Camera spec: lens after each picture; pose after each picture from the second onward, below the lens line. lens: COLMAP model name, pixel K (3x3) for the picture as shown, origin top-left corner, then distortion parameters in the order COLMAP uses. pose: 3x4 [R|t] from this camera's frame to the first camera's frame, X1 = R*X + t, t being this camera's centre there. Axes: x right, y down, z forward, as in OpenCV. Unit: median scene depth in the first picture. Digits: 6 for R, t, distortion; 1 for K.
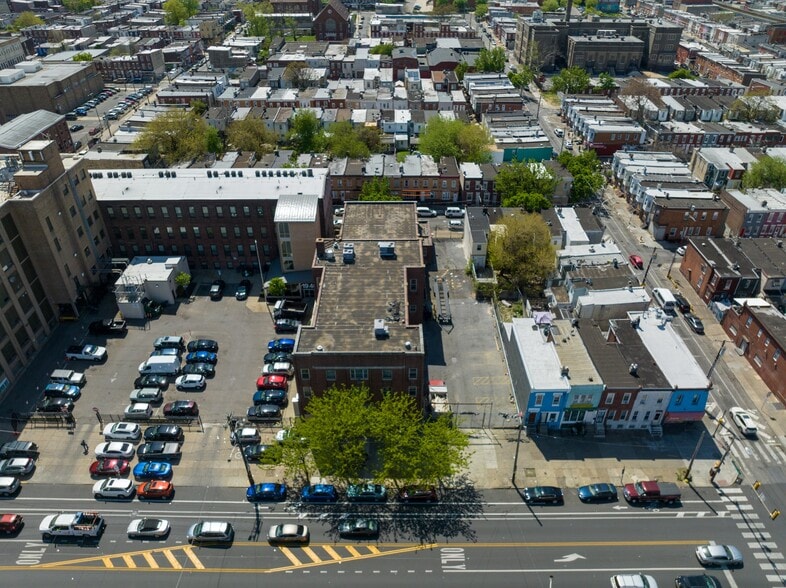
lens RADIAL K [[559.7, 0, 394.4], [0, 559.7, 294.5], [0, 0, 1]] dist [-0.052758, 0.022864]
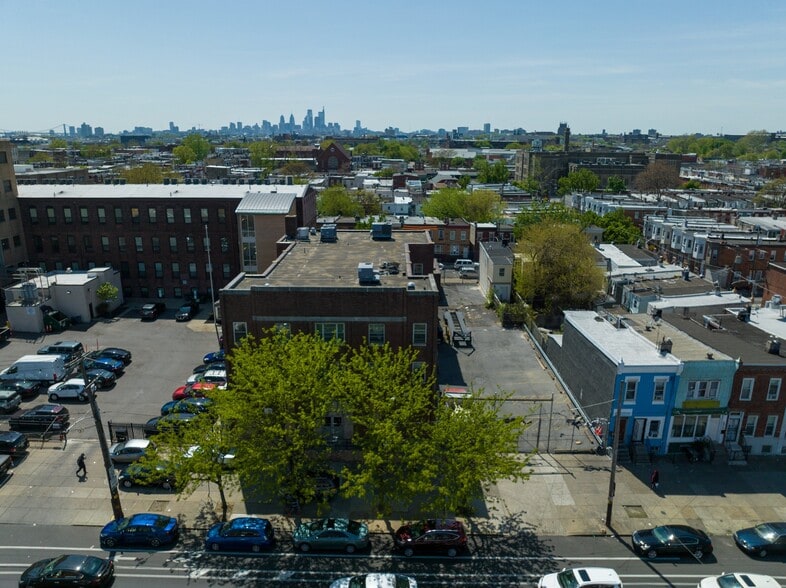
lens RADIAL K [[559.7, 0, 394.9], [0, 559.7, 291.3], [0, 0, 1]] dist [-0.052758, 0.022864]
pose [[0.999955, 0.009512, -0.000627, 0.005072], [-0.009180, 0.943109, -0.332357, 0.223687], [-0.002570, 0.332348, 0.943153, 0.314090]]
